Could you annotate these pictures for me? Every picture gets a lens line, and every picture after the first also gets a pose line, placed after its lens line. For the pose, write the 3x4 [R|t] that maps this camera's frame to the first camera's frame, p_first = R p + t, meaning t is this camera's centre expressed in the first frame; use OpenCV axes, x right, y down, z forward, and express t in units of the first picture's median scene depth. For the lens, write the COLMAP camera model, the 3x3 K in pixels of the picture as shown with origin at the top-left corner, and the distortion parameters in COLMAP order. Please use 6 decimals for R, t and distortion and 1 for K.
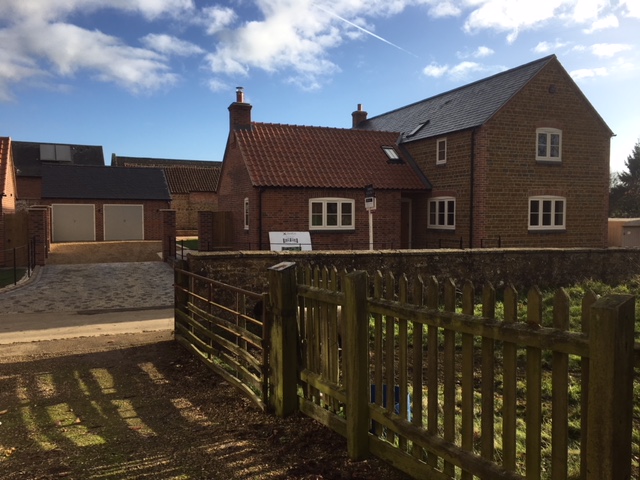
lens RADIAL K [[546.8, 0, 320.0], [0, 546.8, 240.0], [0, 0, 1]] dist [0.049985, 0.001112]
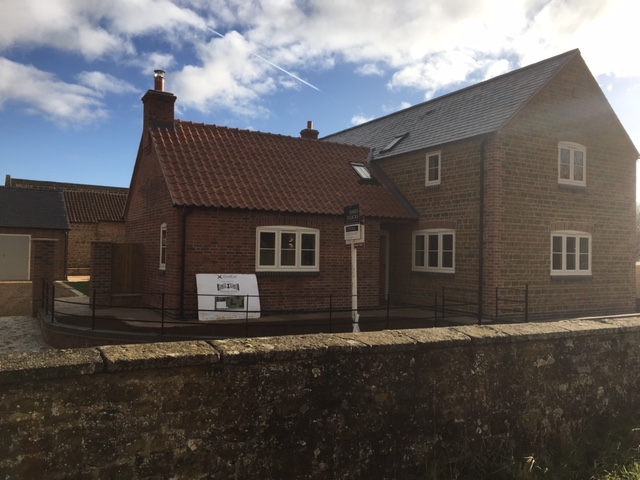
lens RADIAL K [[546.8, 0, 320.0], [0, 546.8, 240.0], [0, 0, 1]] dist [0.049985, 0.001112]
pose [[0.991552, 0.019965, 0.128162, -0.027755], [-0.010935, 0.997432, -0.070780, -0.009733], [-0.129246, 0.068781, 0.989224, 0.292398]]
